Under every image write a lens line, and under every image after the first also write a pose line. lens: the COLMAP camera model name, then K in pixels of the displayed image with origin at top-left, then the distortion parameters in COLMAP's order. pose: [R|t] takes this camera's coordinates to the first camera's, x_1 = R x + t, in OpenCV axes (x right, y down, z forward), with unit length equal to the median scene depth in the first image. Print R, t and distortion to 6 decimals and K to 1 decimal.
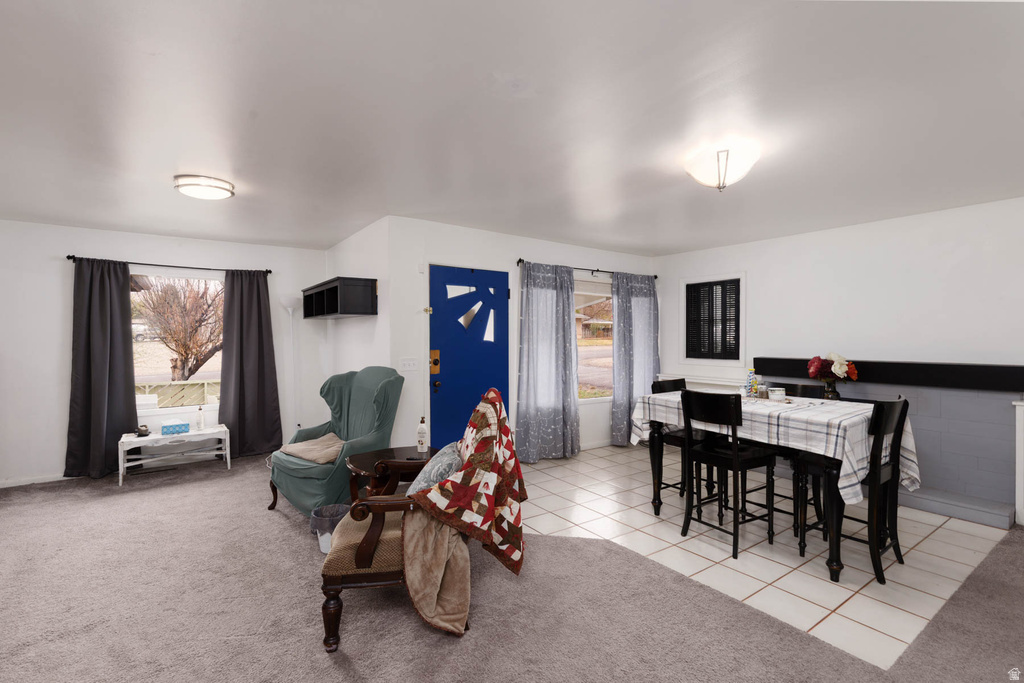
lens RADIAL K [[468.8, 0, 512.0], [0, 468.8, 341.5], [0, 0, 1]] dist [-0.002993, -0.000809]
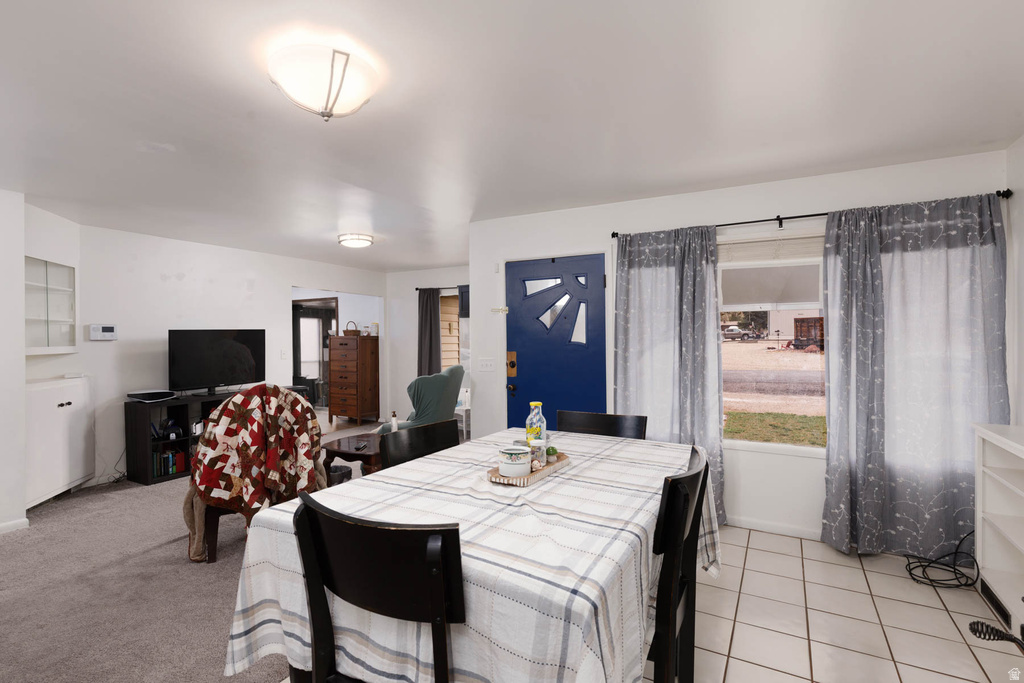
lens RADIAL K [[496.7, 0, 512.0], [0, 496.7, 341.5], [0, 0, 1]] dist [0.003943, 0.000292]
pose [[0.431445, 0.003927, -0.902131, 0.662972], [-0.006620, 0.999977, 0.001187, -0.002826], [0.902115, 0.005460, 0.431461, 0.512514]]
